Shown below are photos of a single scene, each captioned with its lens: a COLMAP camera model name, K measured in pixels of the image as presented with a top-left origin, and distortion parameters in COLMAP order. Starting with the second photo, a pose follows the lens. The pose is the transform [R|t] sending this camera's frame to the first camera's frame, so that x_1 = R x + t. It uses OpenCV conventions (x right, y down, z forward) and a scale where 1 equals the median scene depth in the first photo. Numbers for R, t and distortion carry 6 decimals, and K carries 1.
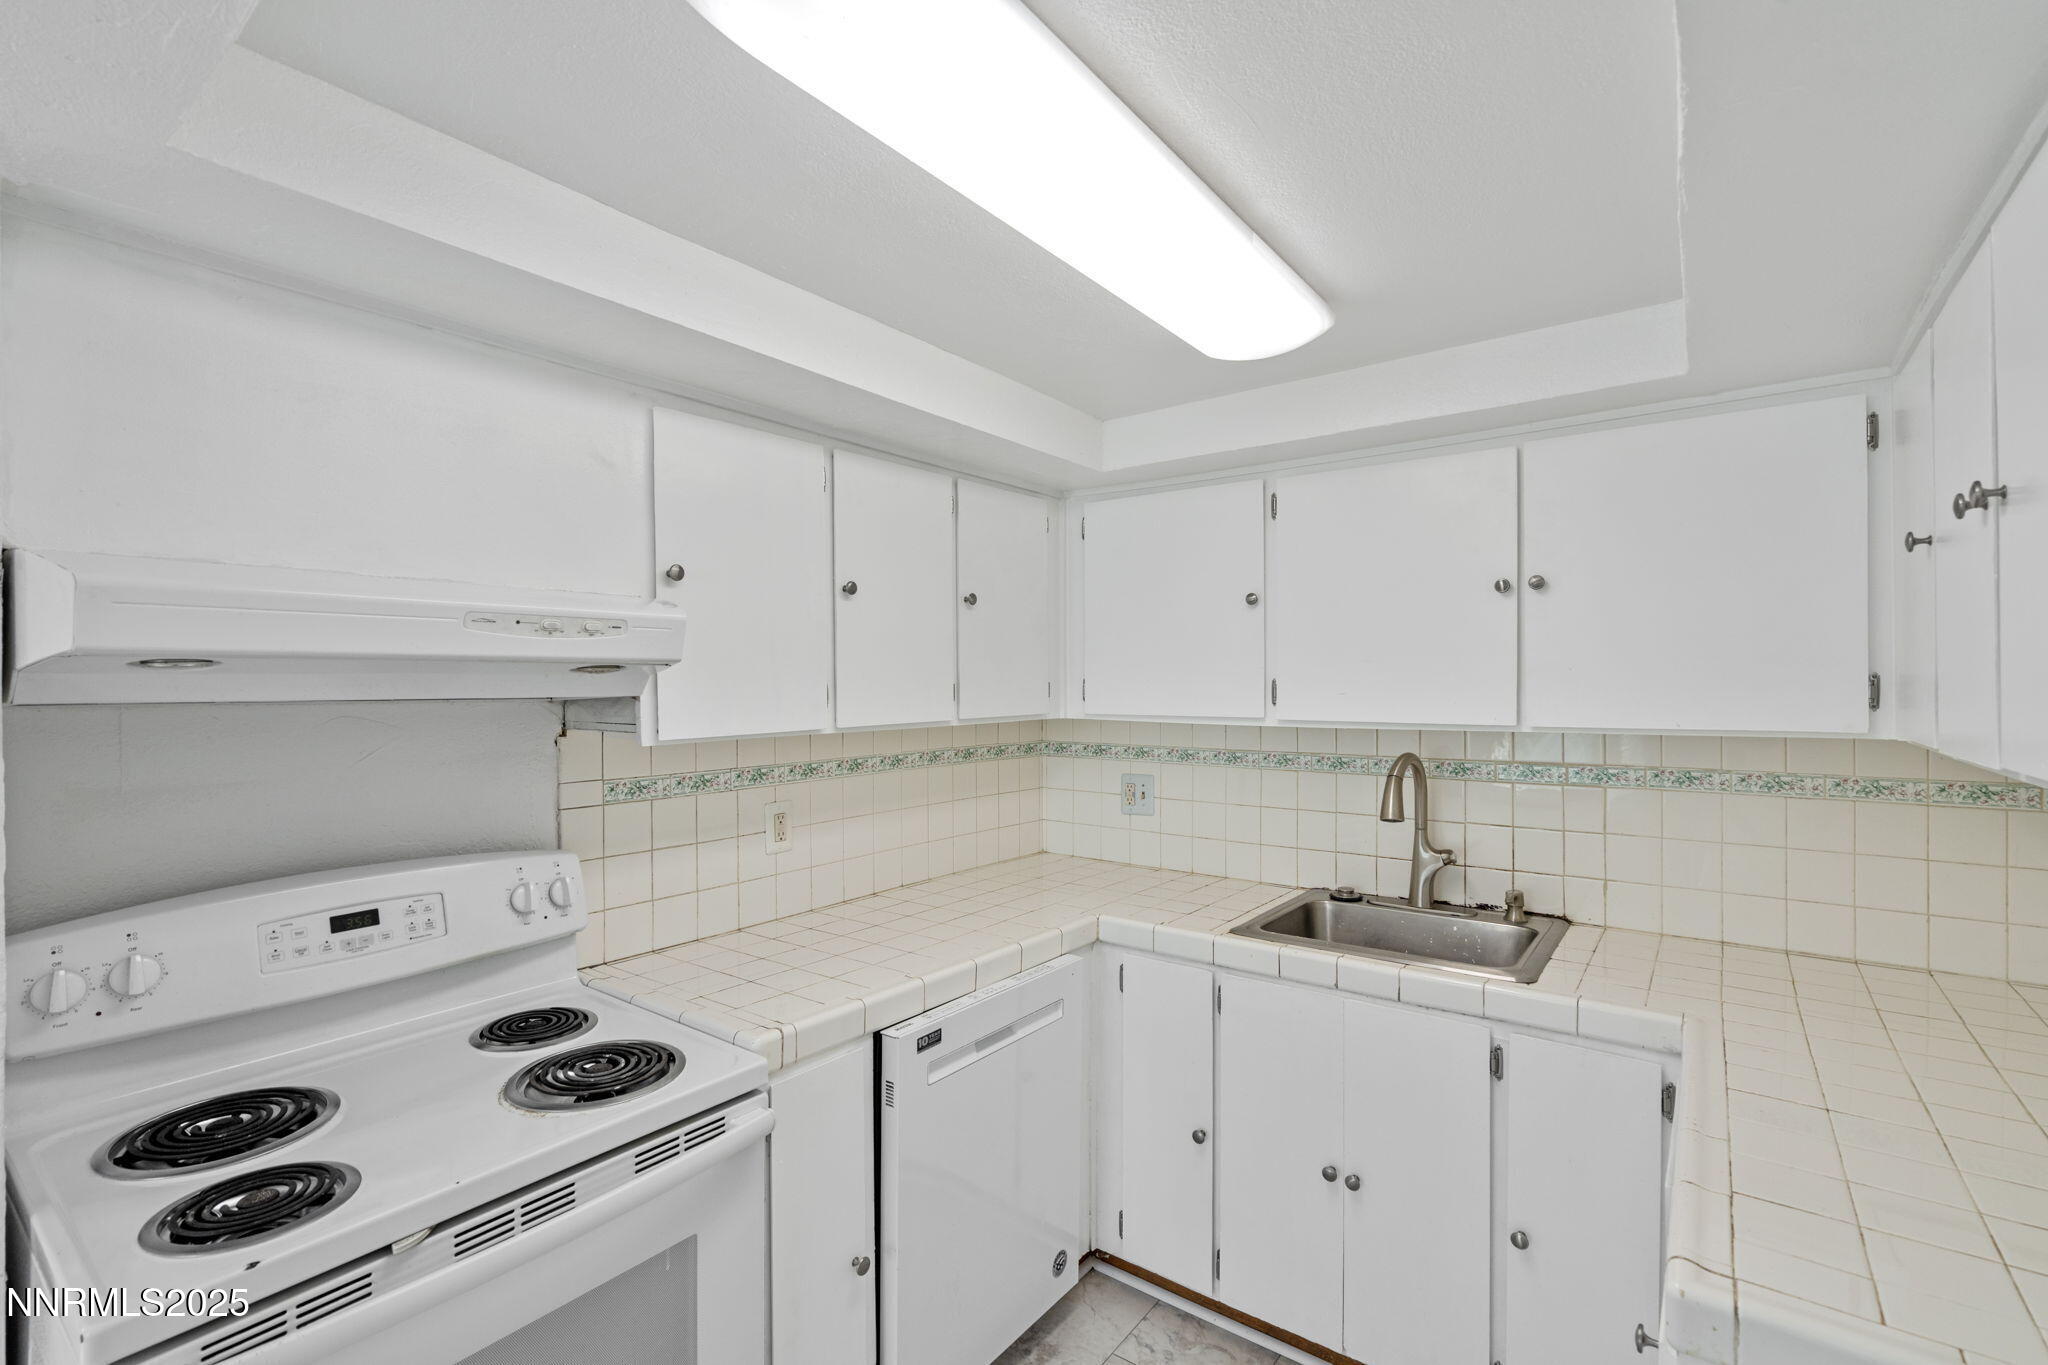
lens RADIAL K [[925.9, 0, 1024.8], [0, 925.9, 678.3], [0, 0, 1]] dist [-0.009806, 0.004018]
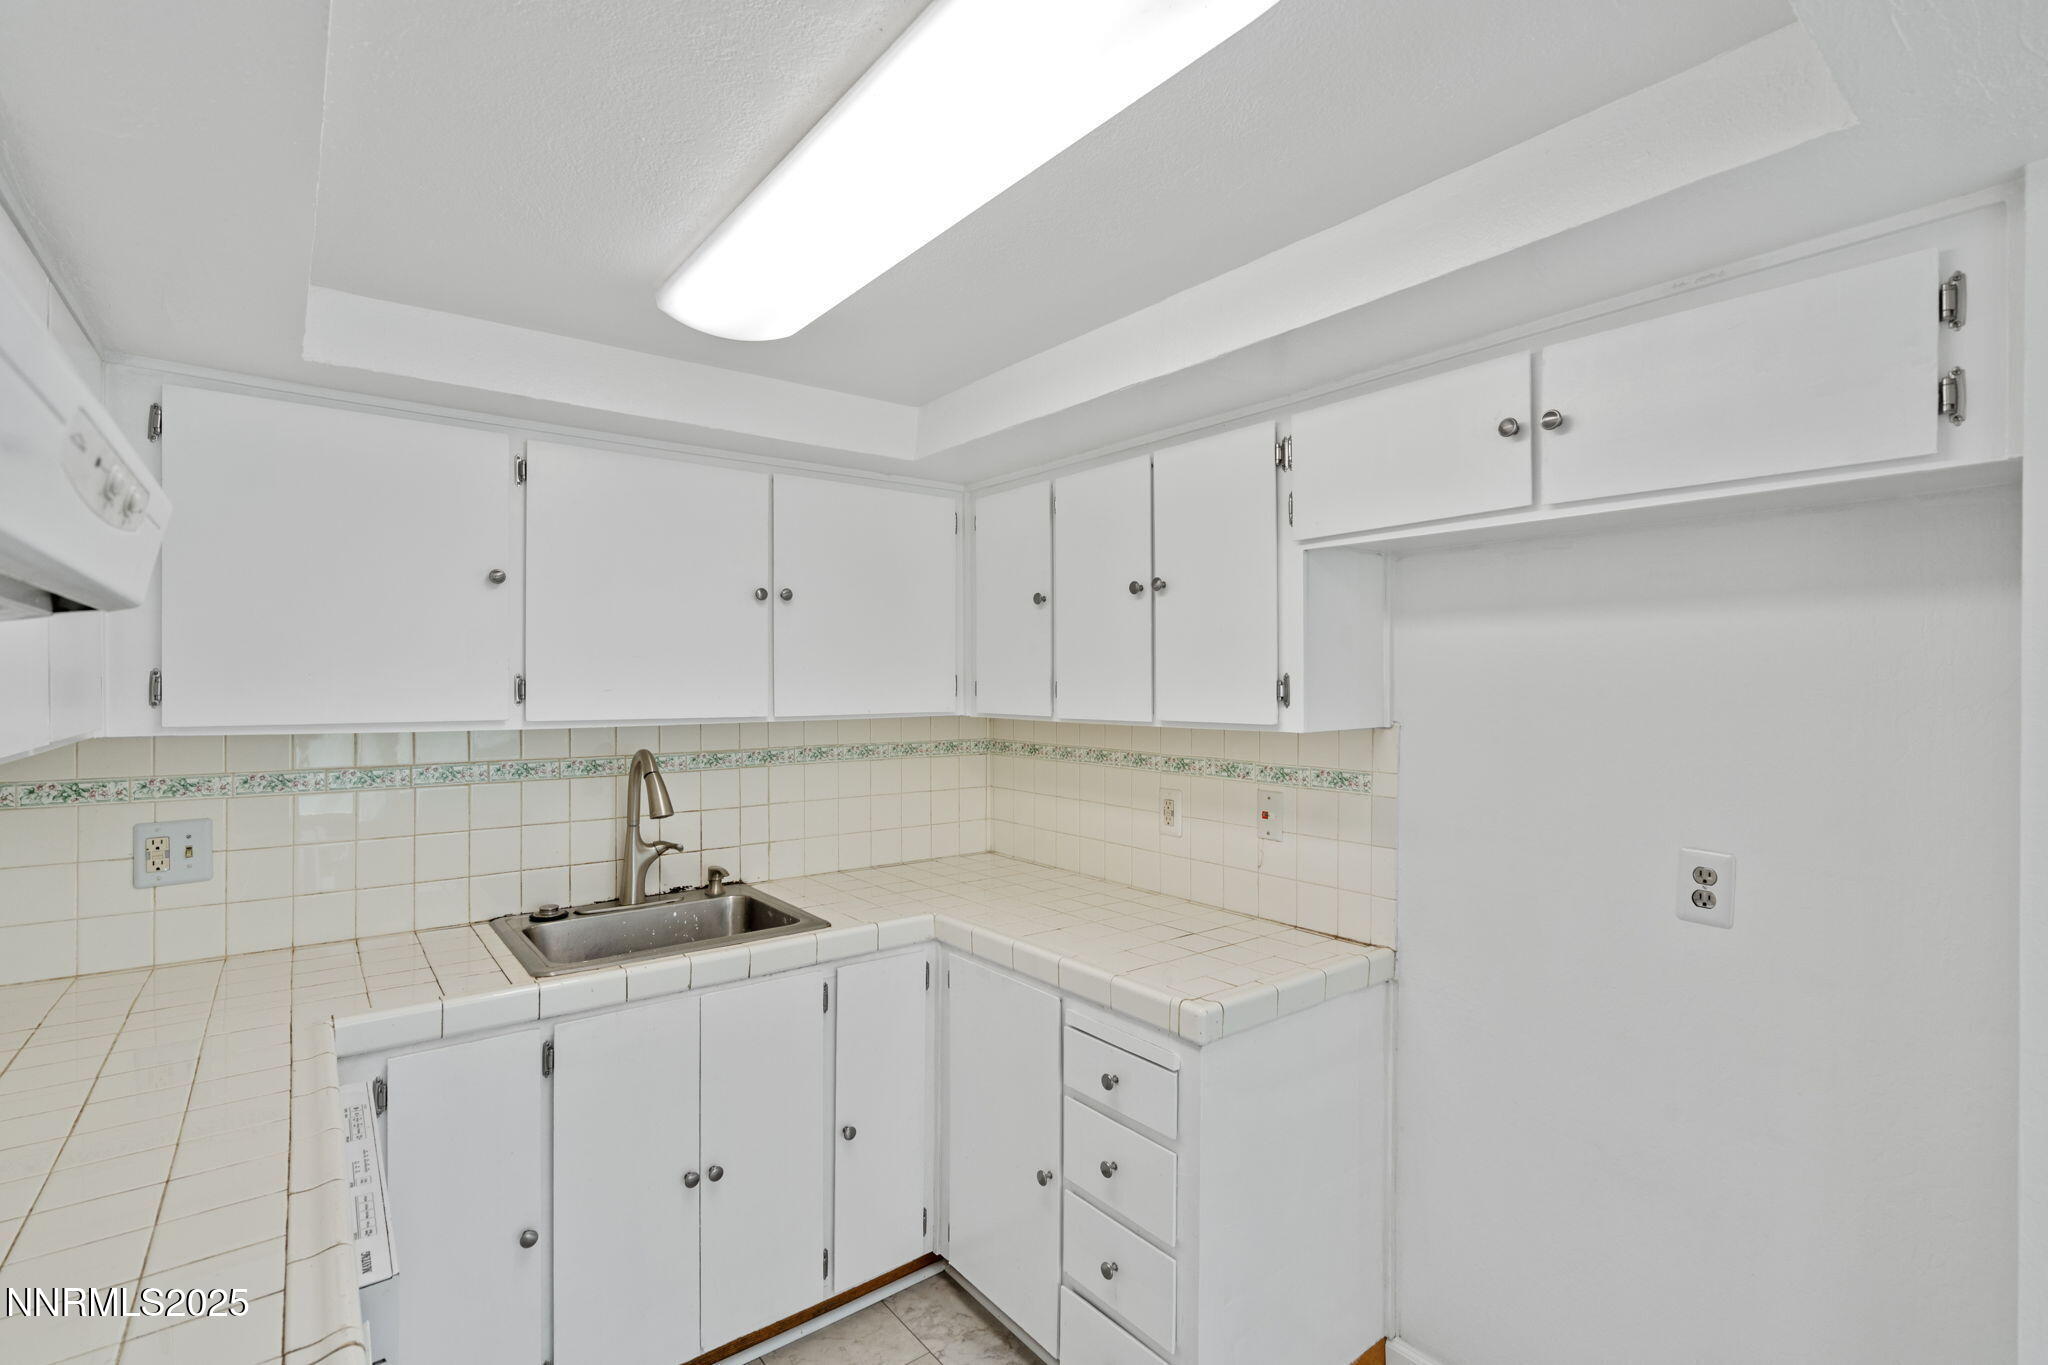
lens RADIAL K [[925.9, 0, 1028.7], [0, 925.9, 687.6], [0, 0, 1]] dist [-0.009806, 0.004018]
pose [[0.249854, -0.004178, 0.968274, -0.447598], [-0.006660, 0.999960, 0.006033, 0.004942], [-0.968261, -0.007956, 0.249816, 0.348955]]
